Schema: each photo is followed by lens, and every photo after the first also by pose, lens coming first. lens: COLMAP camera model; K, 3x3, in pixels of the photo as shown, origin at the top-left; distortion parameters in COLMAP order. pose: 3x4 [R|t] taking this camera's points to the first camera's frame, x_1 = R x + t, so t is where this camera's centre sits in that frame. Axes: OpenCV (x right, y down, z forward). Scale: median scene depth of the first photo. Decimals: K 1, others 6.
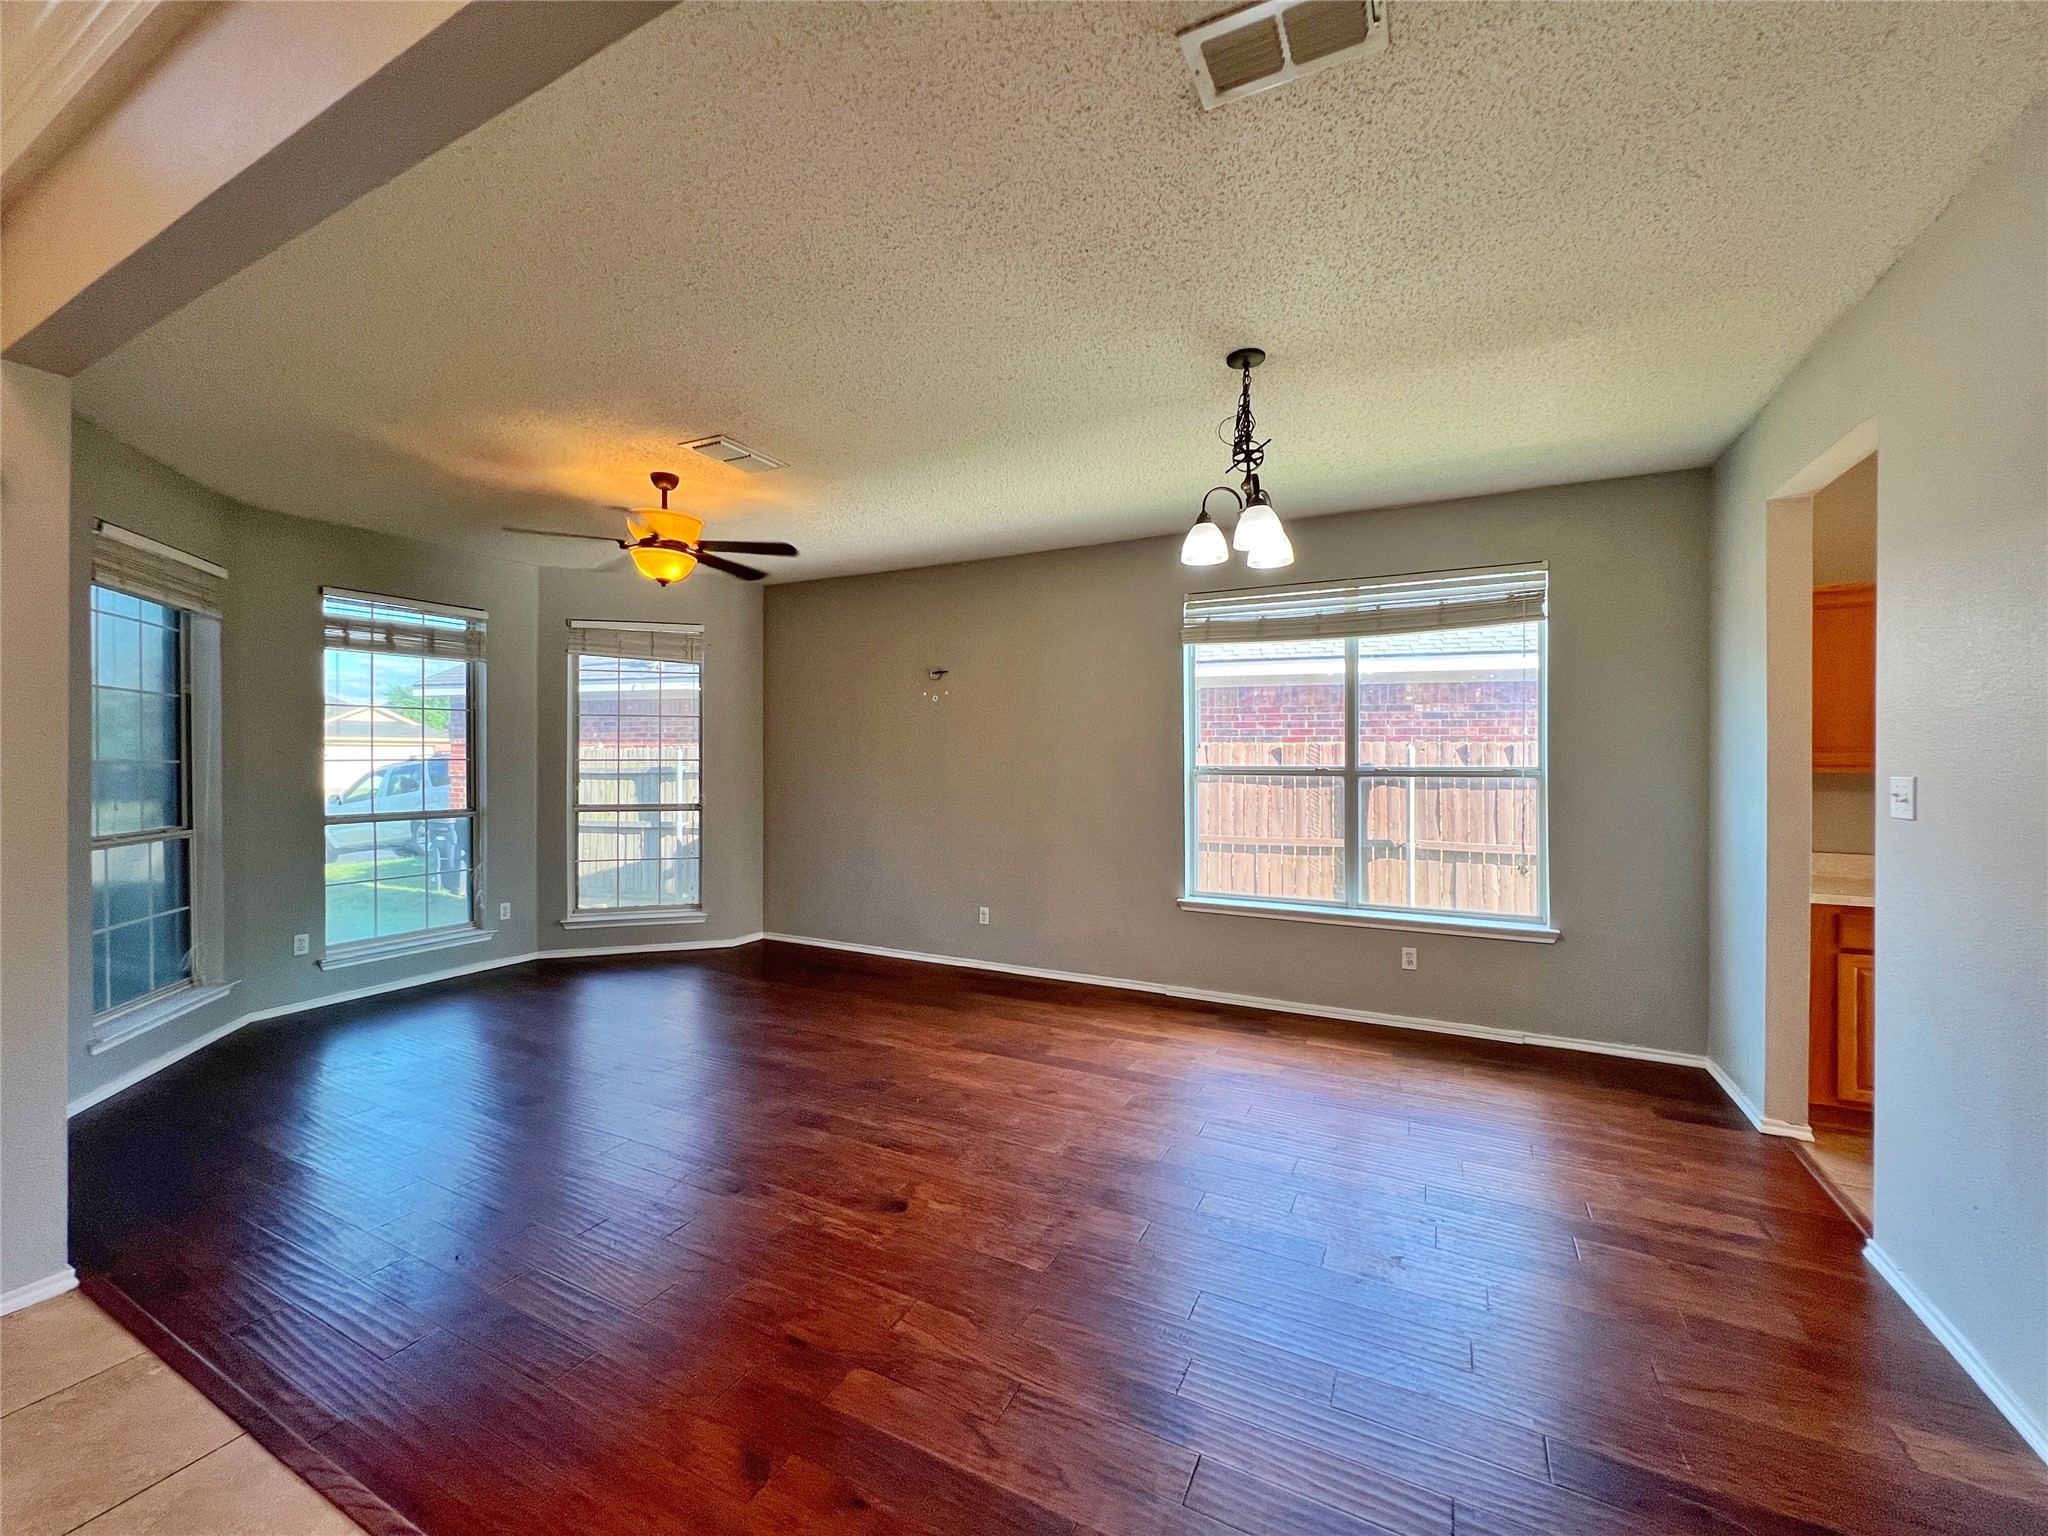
lens RADIAL K [[813.8, 0, 1015.5], [0, 813.8, 764.0], [0, 0, 1]] dist [-0.003791, 0.000276]
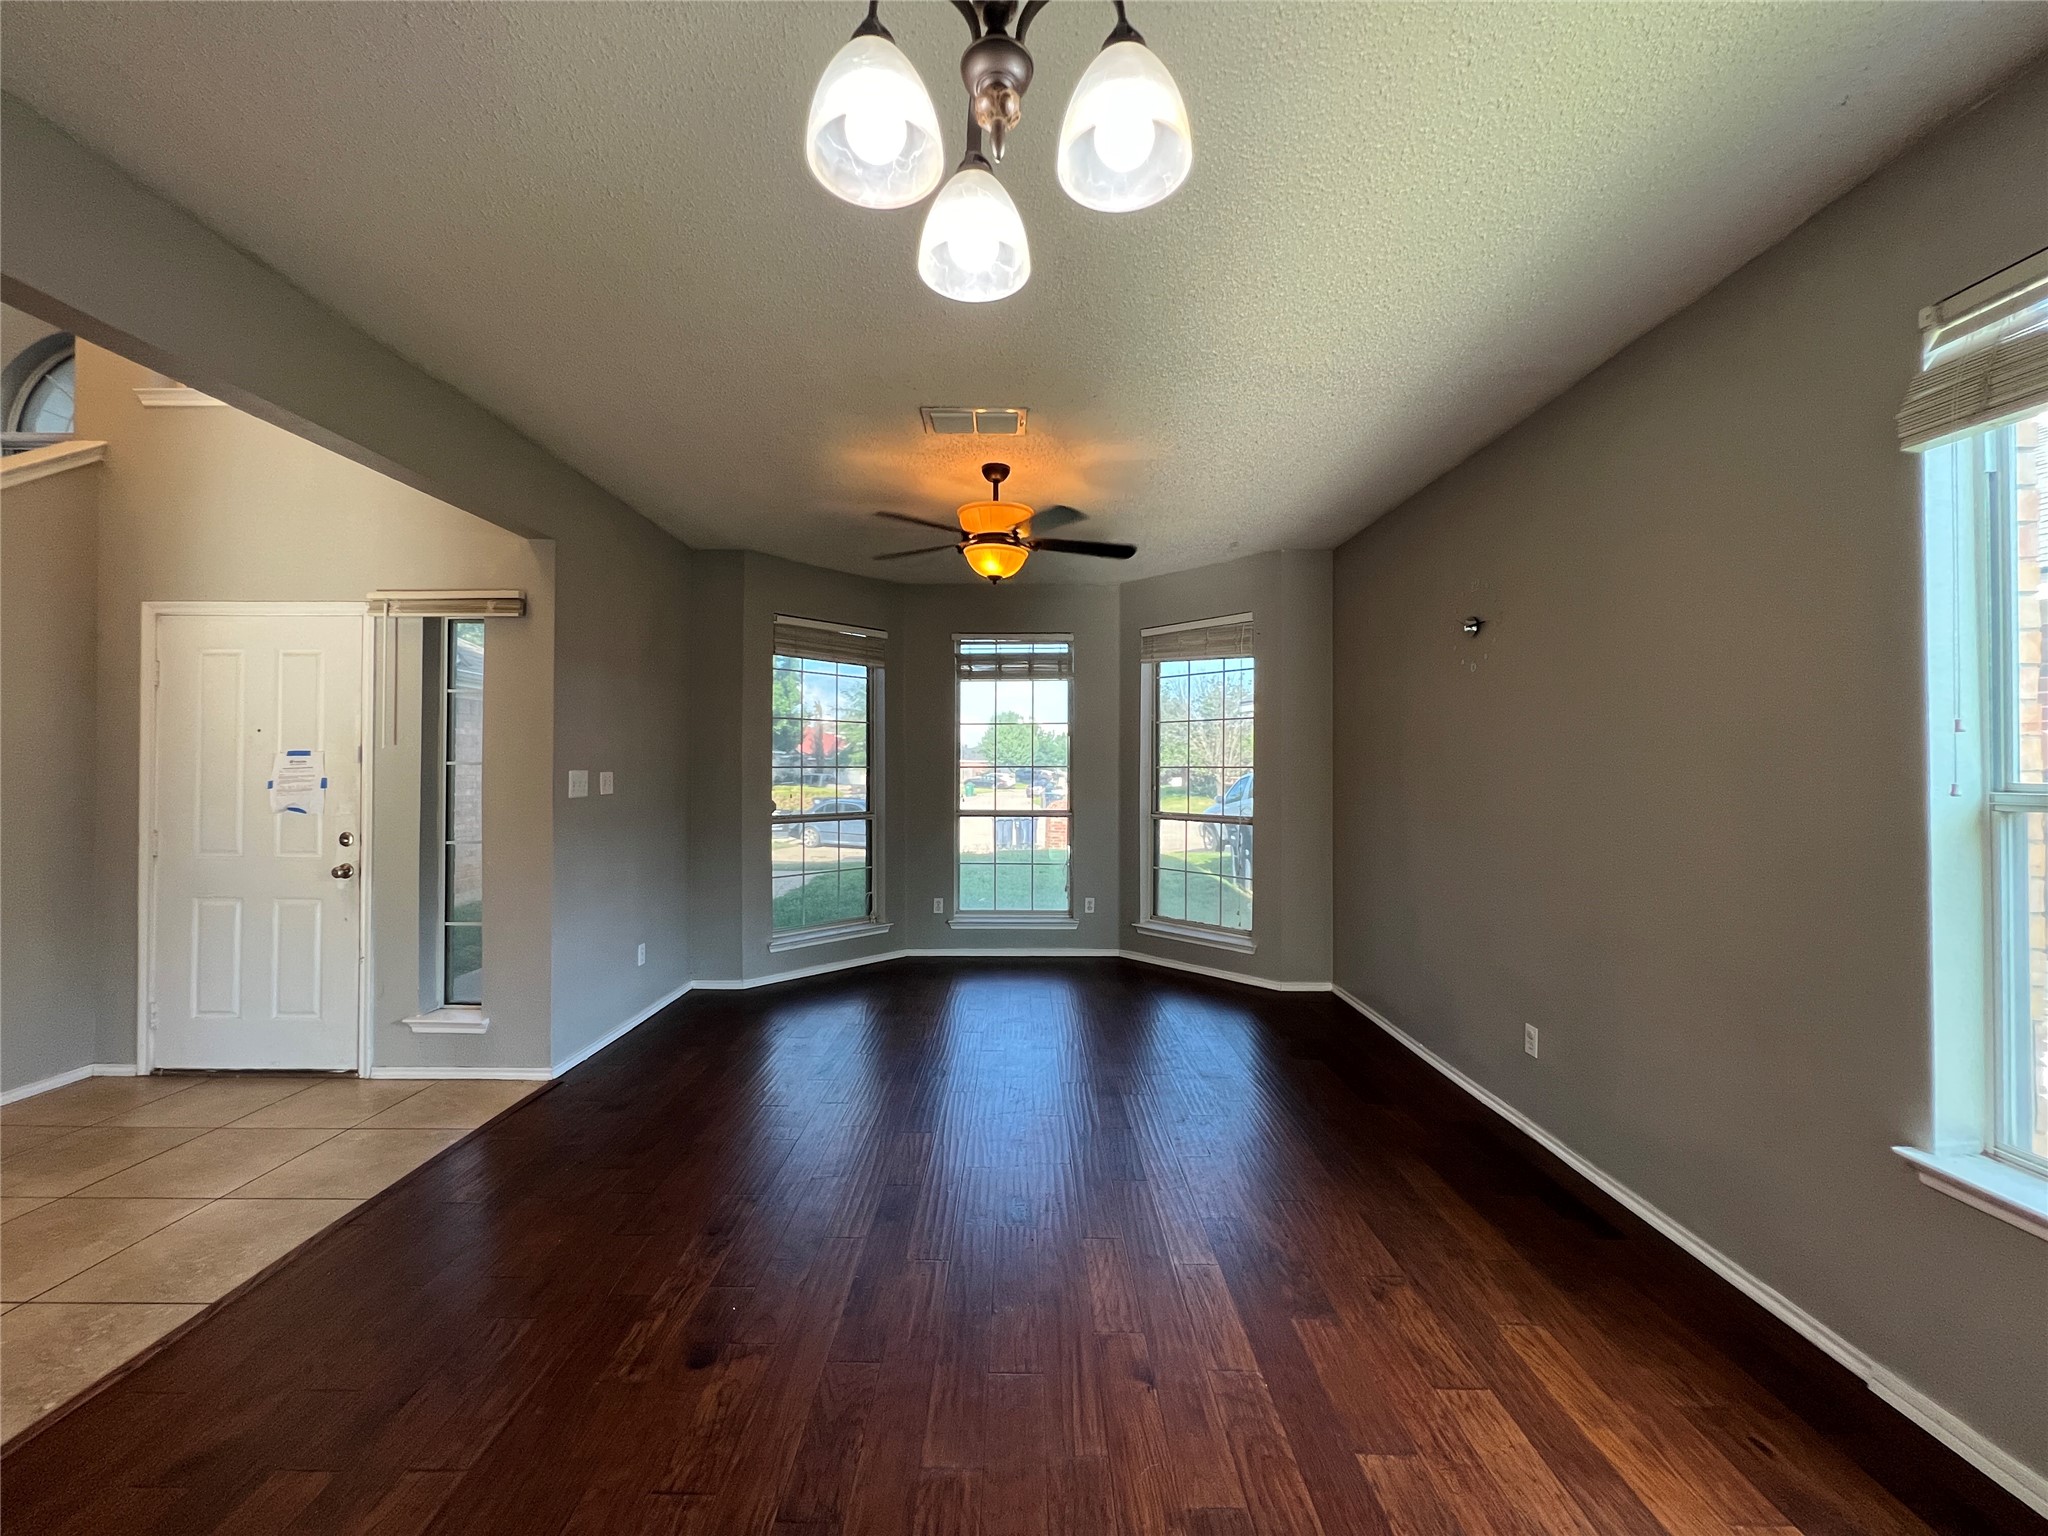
lens RADIAL K [[813.8, 0, 1020.0], [0, 813.8, 759.9], [0, 0, 1]] dist [-0.003791, 0.000276]
pose [[0.458030, -0.007324, -0.888907, 0.348372], [-0.007739, 0.999895, -0.012226, 0.000047], [0.888903, 0.012480, 0.457925, 0.484369]]
